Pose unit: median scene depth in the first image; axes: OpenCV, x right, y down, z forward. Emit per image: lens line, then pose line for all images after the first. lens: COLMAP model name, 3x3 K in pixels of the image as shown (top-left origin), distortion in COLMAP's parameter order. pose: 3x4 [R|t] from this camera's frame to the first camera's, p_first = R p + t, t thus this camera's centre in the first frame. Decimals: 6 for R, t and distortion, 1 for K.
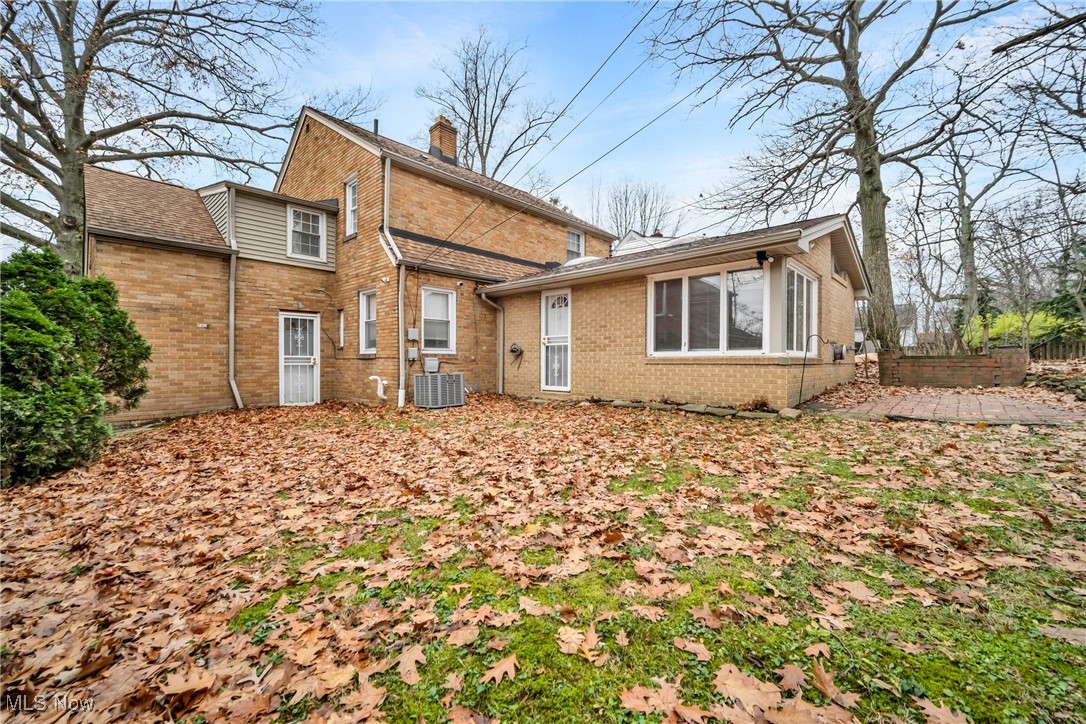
lens RADIAL K [[438.8, 0, 543.3], [0, 438.8, 362.5], [0, 0, 1]] dist [-0.003761, 0.000938]
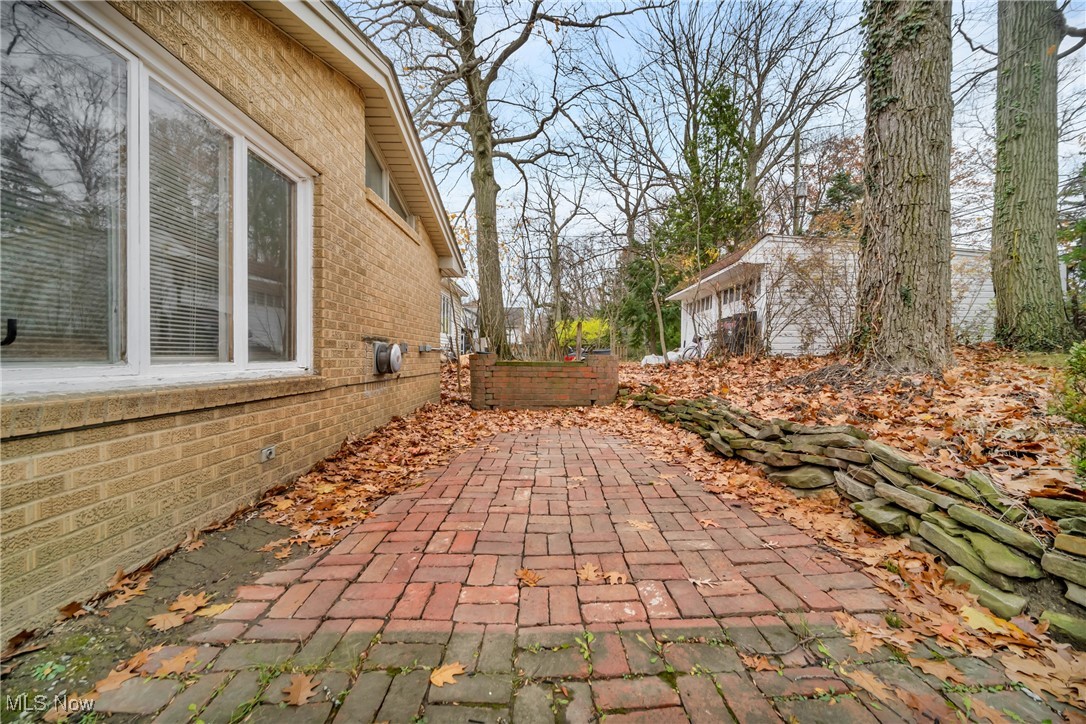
lens RADIAL K [[438.8, 0, 545.2], [0, 438.8, 359.8], [0, 0, 1]] dist [-0.003761, 0.000938]
pose [[0.730164, 0.000805, 0.683271, 0.381780], [-0.008971, 0.999924, 0.008409, -0.023134], [-0.683213, -0.012270, 0.730116, 0.421006]]
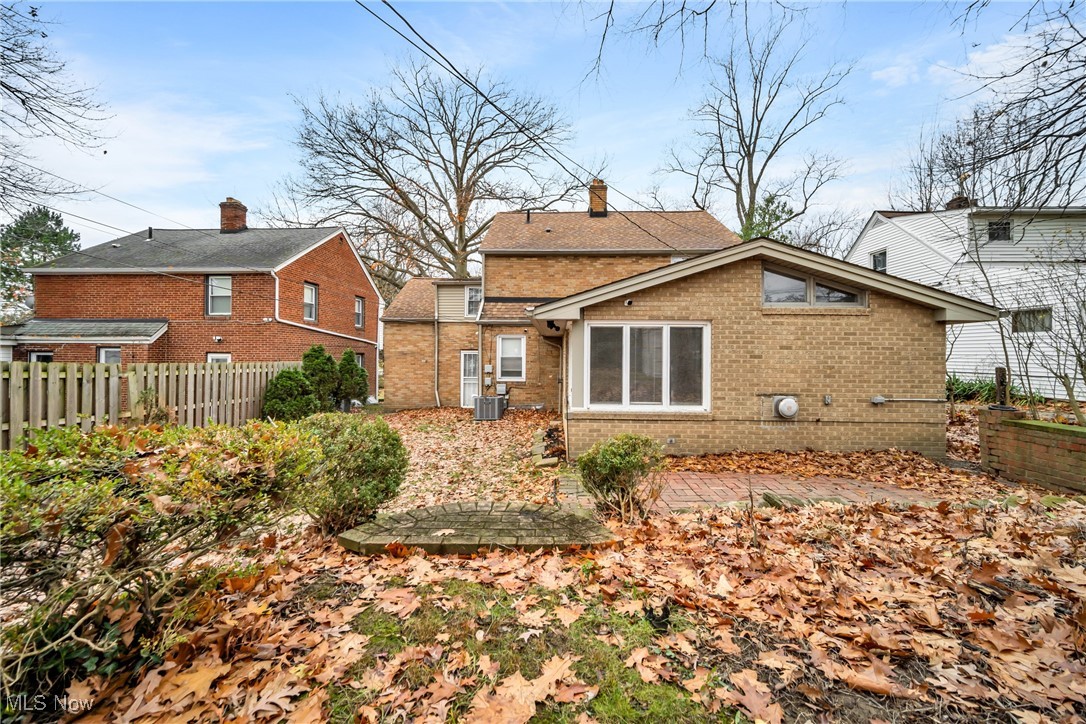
lens RADIAL K [[438.8, 0, 547.1], [0, 438.8, 352.8], [0, 0, 1]] dist [-0.003761, 0.000938]
pose [[0.657656, 0.001190, -0.753317, 0.805768], [-0.006806, 0.999967, -0.004362, -0.094027], [0.753288, 0.007996, 0.657643, 0.133904]]
